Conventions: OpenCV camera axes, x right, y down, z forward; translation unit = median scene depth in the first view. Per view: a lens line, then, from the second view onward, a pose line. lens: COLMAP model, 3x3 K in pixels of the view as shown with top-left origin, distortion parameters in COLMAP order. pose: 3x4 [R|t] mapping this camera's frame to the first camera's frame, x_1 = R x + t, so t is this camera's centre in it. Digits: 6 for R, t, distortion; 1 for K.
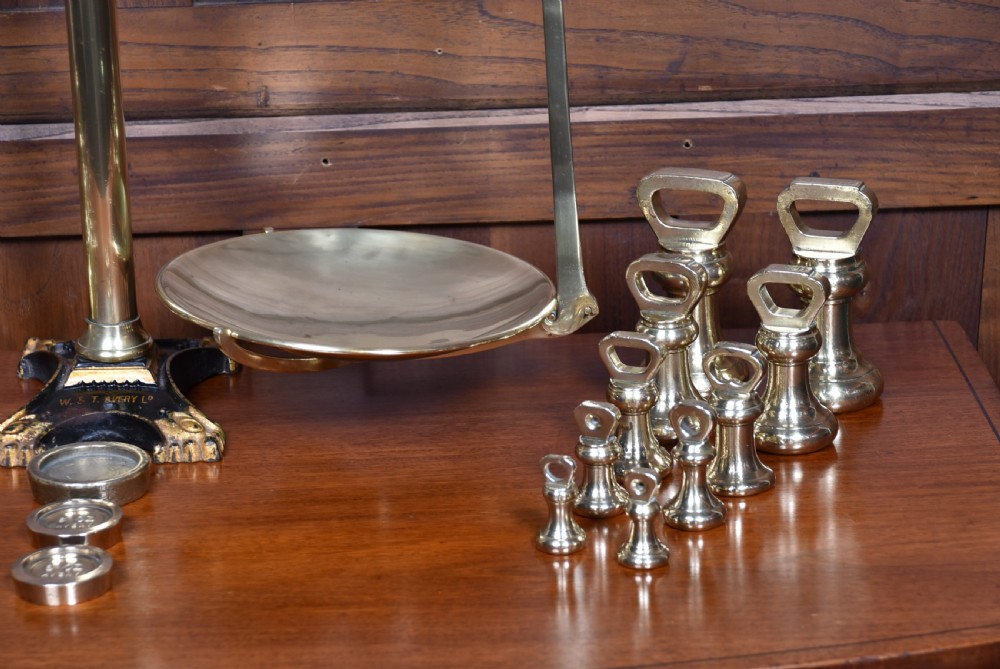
lens RADIAL K [[2798.1, 0, 498.2], [0, 2798.1, 445.4], [0, 0, 1]] dist [-0.073378, 1.070162]
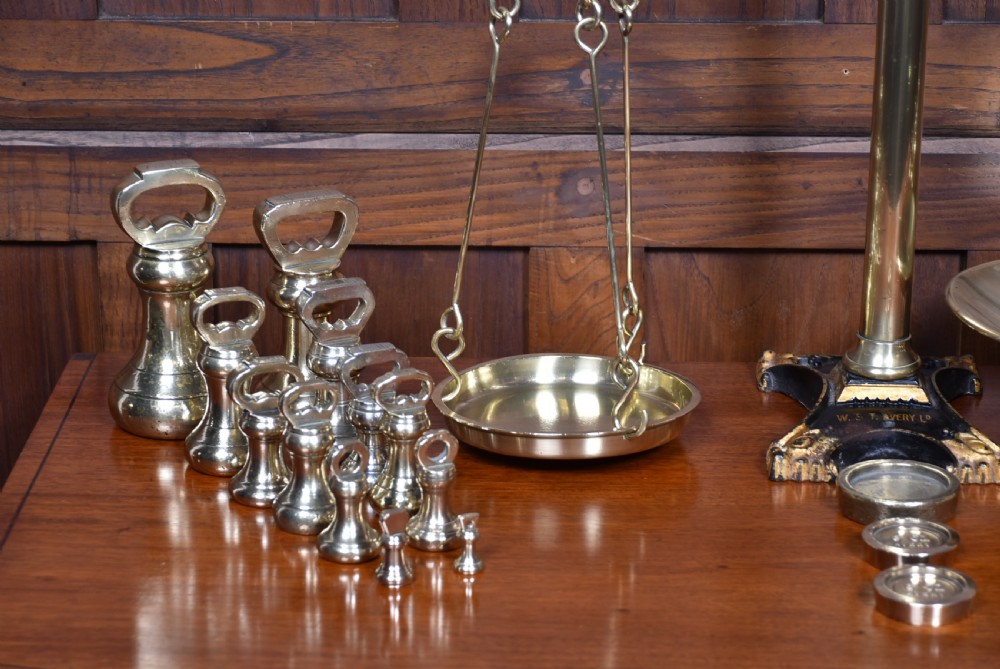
lens RADIAL K [[2798.1, 0, 498.2], [0, 2798.1, 445.4], [0, 0, 1]] dist [-0.073378, 1.070162]
pose [[0.998124, 0.041558, -0.044949, -0.215196], [-0.041656, 0.999131, -0.001252, 0.000607], [0.044858, 0.003123, 0.998988, -0.001241]]
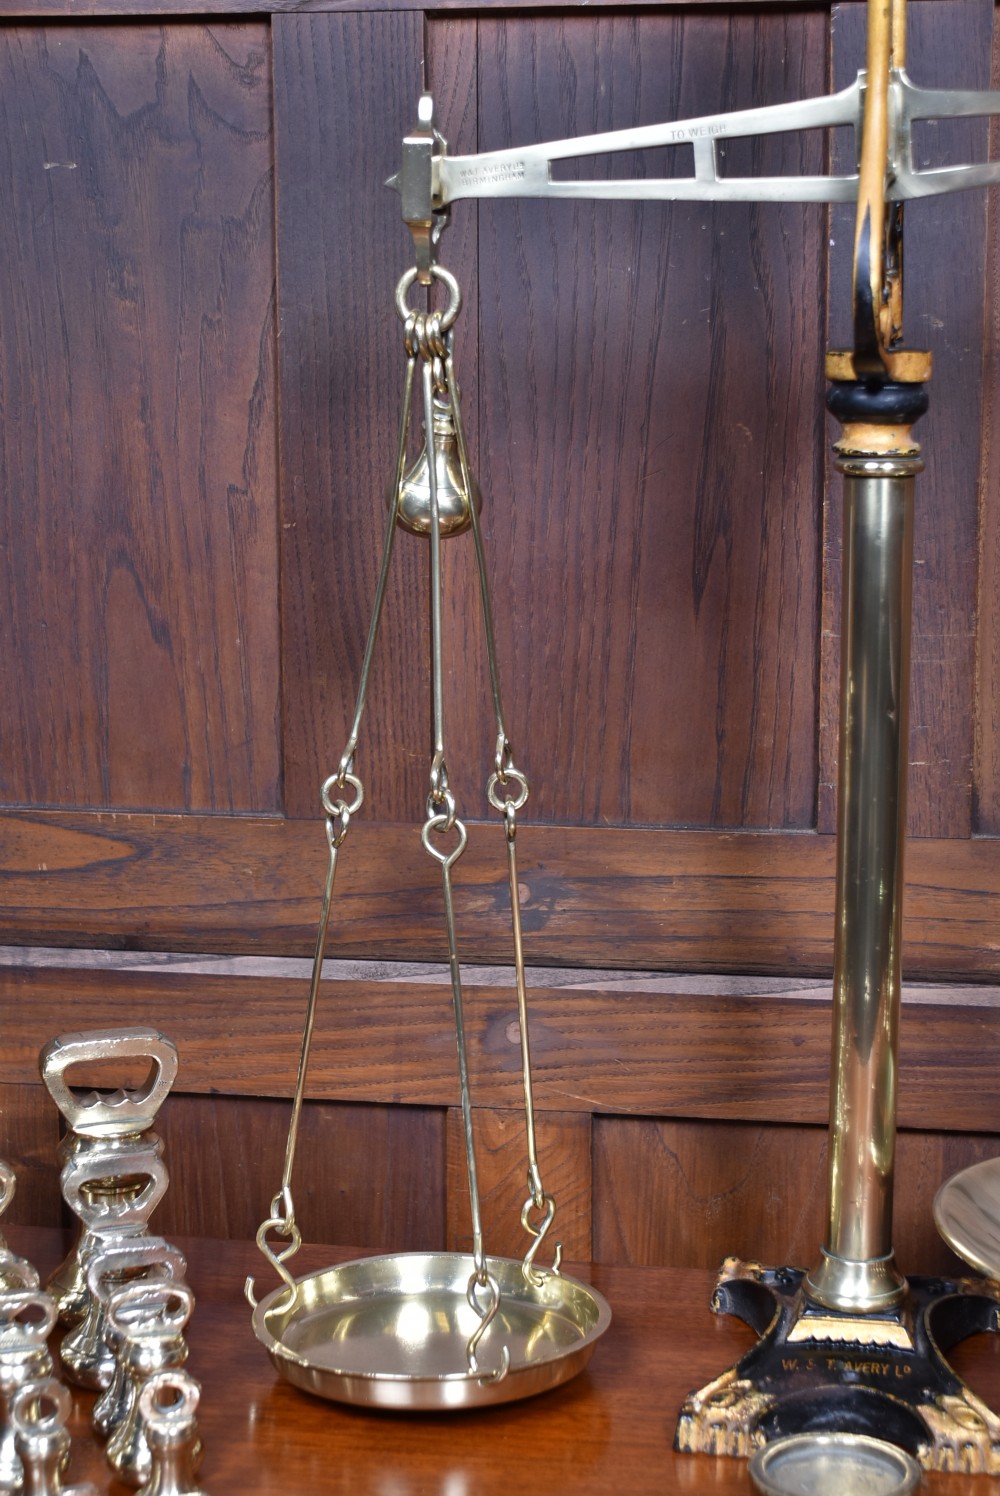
lens RADIAL K [[2633.1, 0, 529.7], [0, 2633.1, 831.2], [0, 0, 1]] dist [-0.029901, 0.075285]
pose [[0.982773, 0.059792, -0.174876, -0.101745], [-0.085898, 0.985586, -0.145747, -0.043453], [0.163641, 0.158258, 0.973743, 0.275673]]
